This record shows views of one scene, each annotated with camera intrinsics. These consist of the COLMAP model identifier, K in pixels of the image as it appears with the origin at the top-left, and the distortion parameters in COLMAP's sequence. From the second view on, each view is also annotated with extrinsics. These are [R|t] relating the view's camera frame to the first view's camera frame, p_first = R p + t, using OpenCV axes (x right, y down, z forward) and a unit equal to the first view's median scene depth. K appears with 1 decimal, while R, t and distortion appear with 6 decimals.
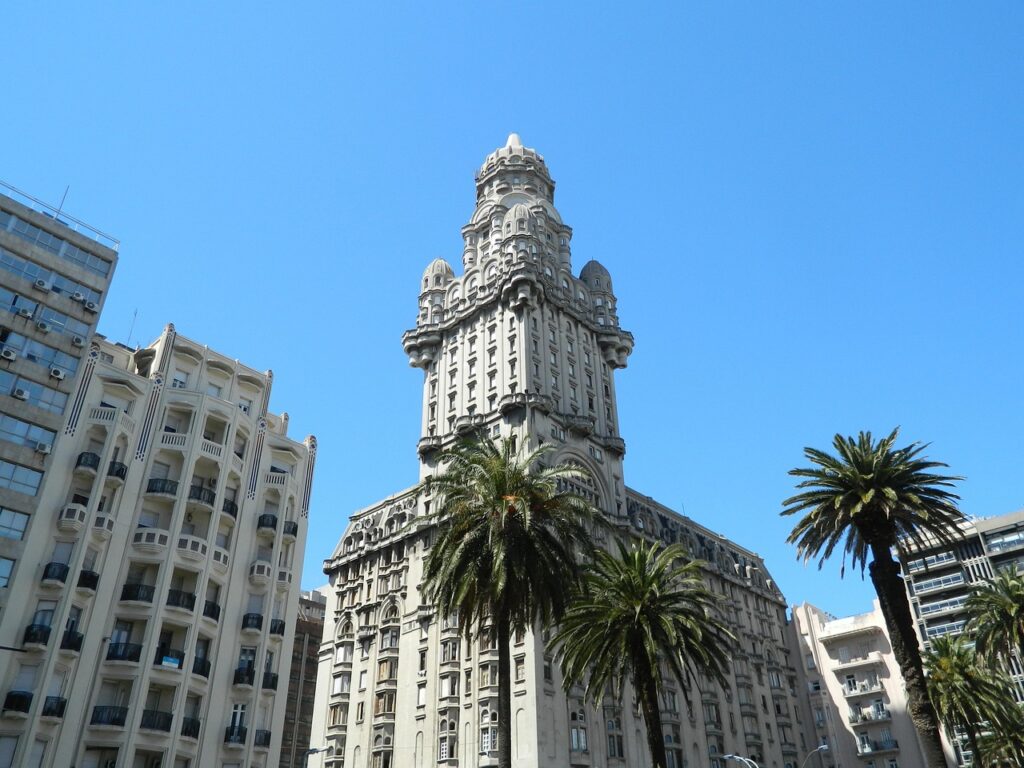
lens RADIAL K [[812.8, 0, 511.0], [0, 812.8, 381.3], [0, 0, 1]] dist [0.013310, -0.001273]
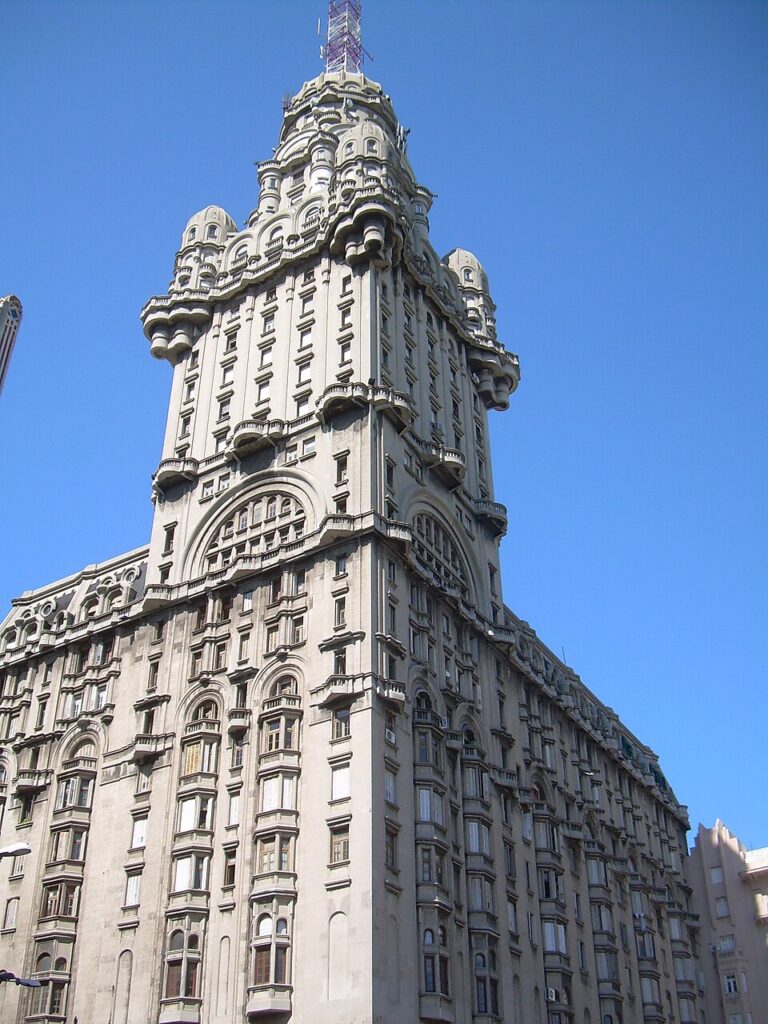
lens RADIAL K [[1132.9, 0, 383.7], [0, 1132.9, 514.0], [0, 0, 1]] dist [-0.159246, 0.000000]
pose [[0.982643, 0.122279, 0.139503, -0.066037], [-0.115903, 0.991847, -0.052977, 0.133976], [-0.144843, 0.035888, 0.988804, 0.206981]]
